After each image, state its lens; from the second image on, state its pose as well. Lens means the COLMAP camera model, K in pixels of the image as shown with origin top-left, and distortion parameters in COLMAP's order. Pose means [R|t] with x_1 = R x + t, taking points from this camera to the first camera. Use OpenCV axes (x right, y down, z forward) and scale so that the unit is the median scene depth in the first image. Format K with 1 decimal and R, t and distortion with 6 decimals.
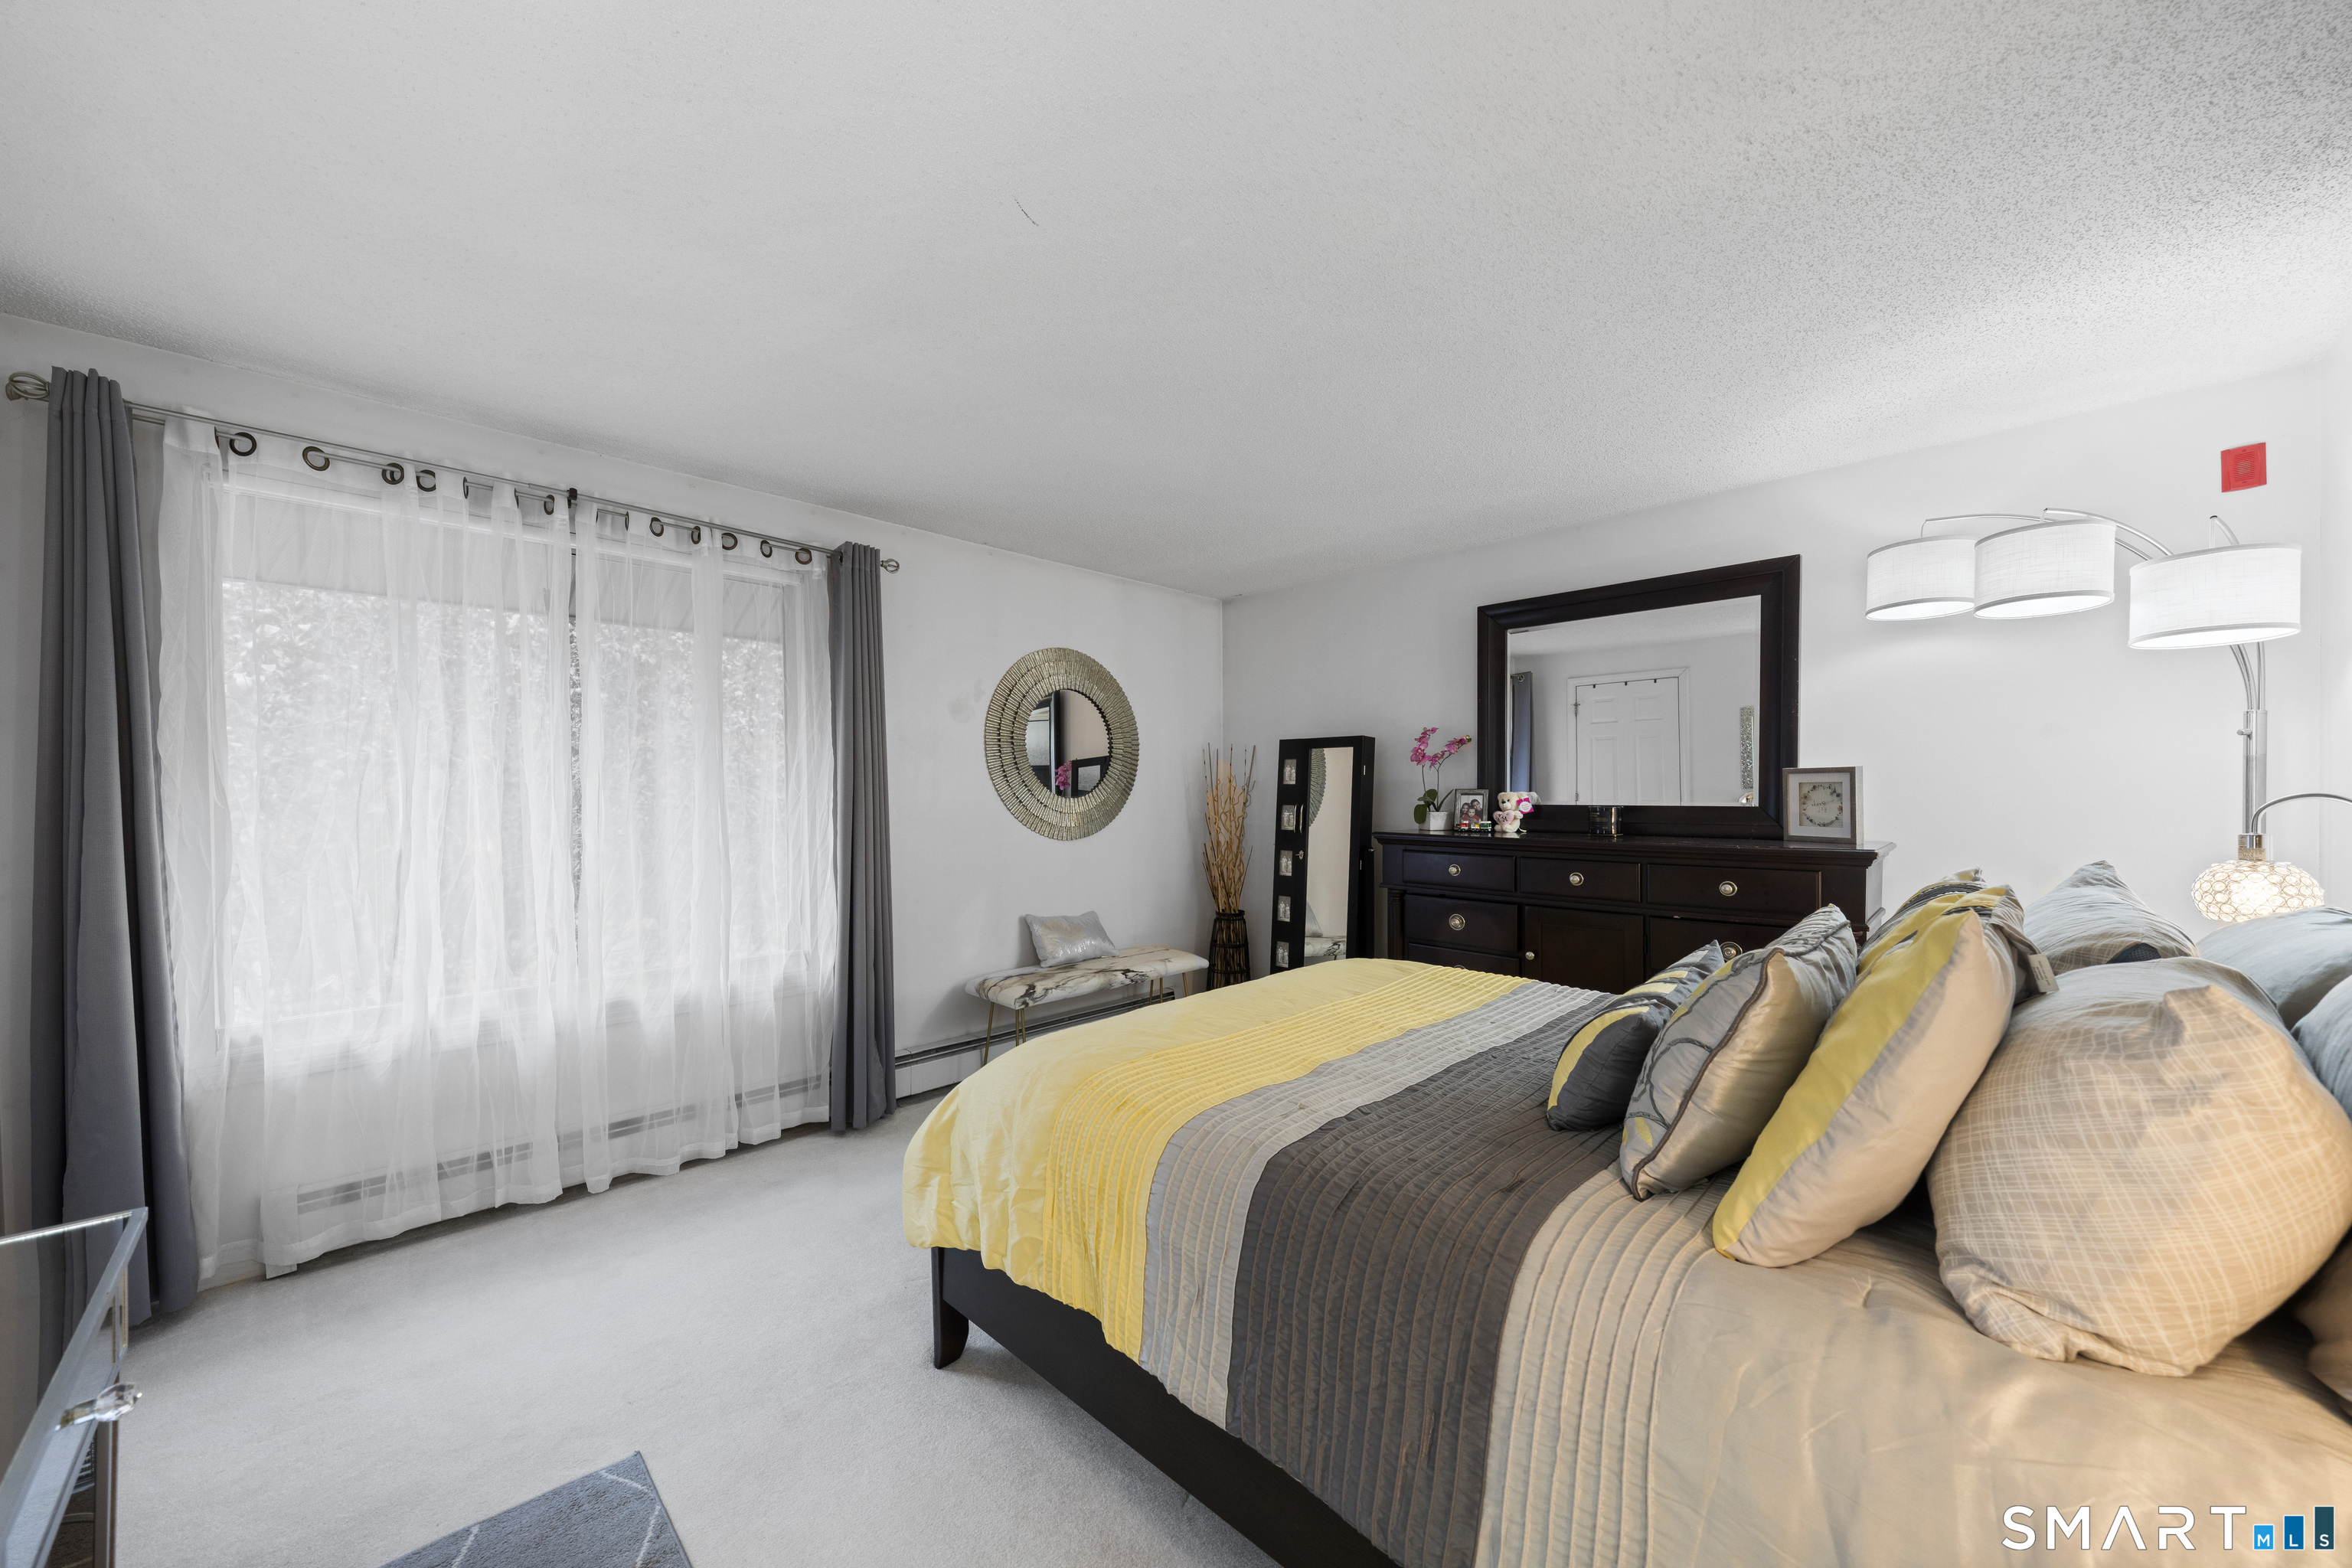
lens RADIAL K [[817.3, 0, 1162.8], [0, 817.3, 804.0], [0, 0, 1]] dist [0.000555, -0.000211]
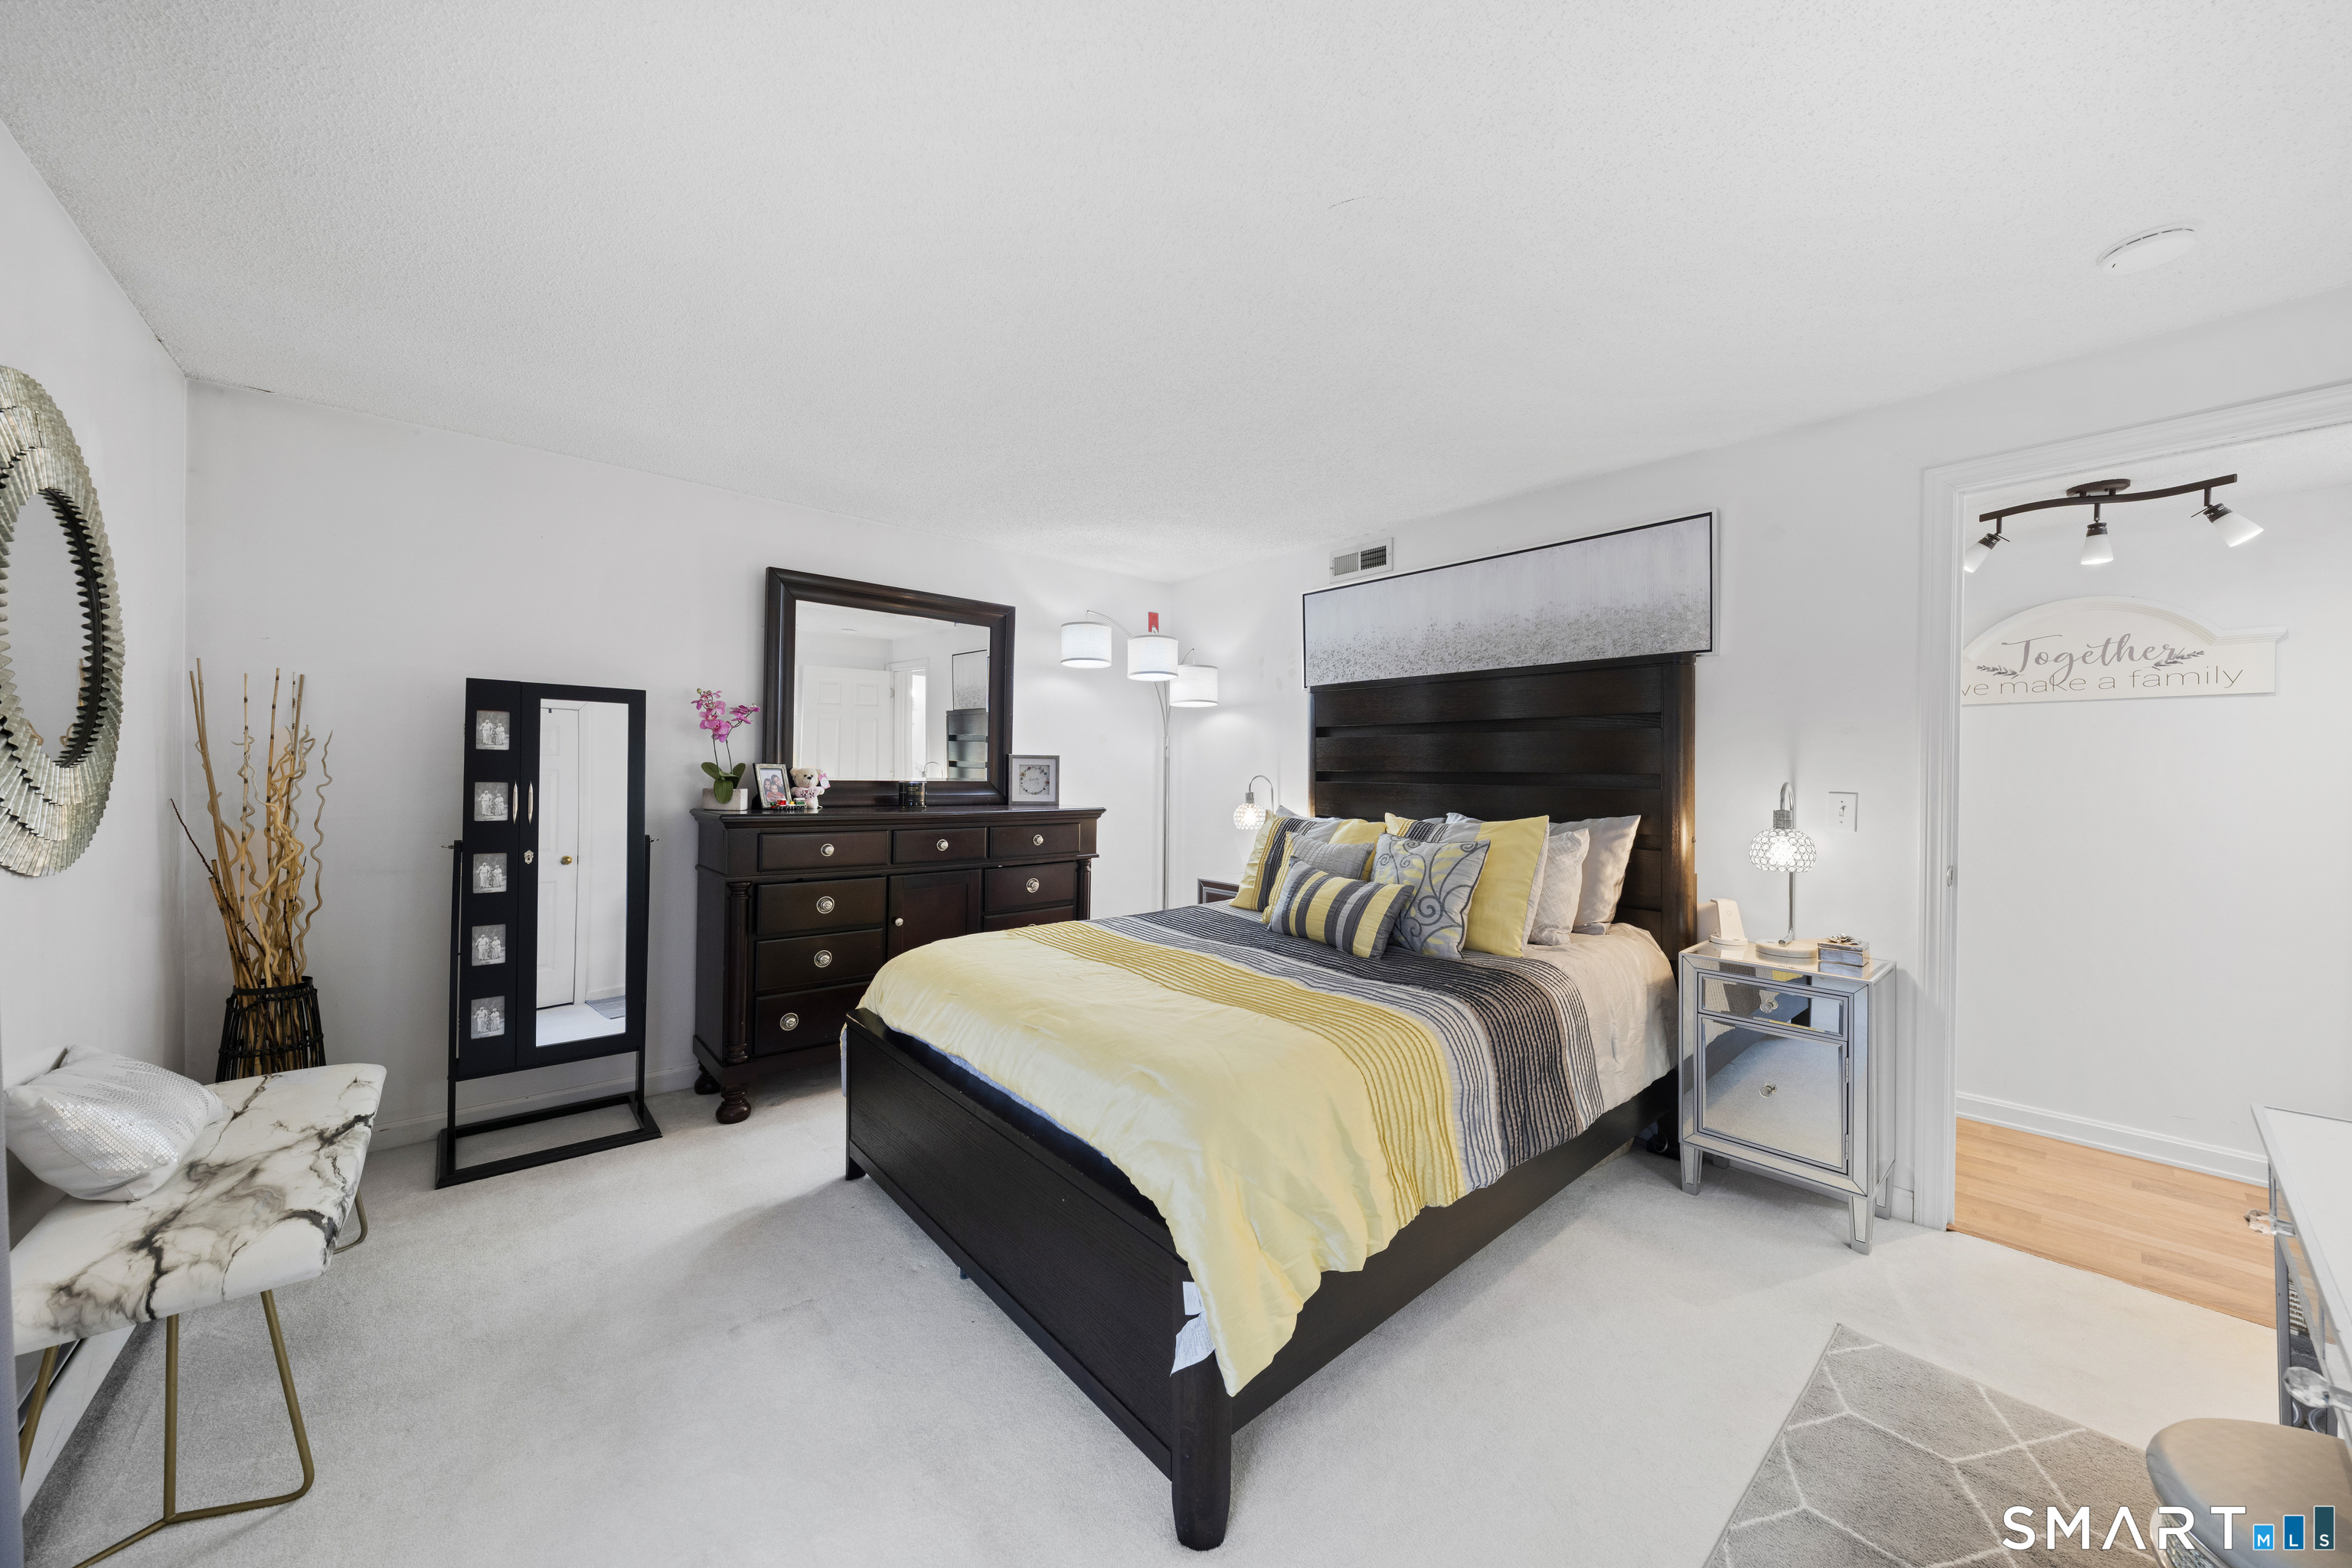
lens RADIAL K [[817.3, 0, 1165.4], [0, 817.3, 773.8], [0, 0, 1]] dist [0.000555, -0.000211]
pose [[0.091430, 0.004622, 0.995801, -0.519755], [-0.000925, 0.999989, -0.004556, -0.003132], [-0.995811, -0.000505, 0.091433, 0.497363]]
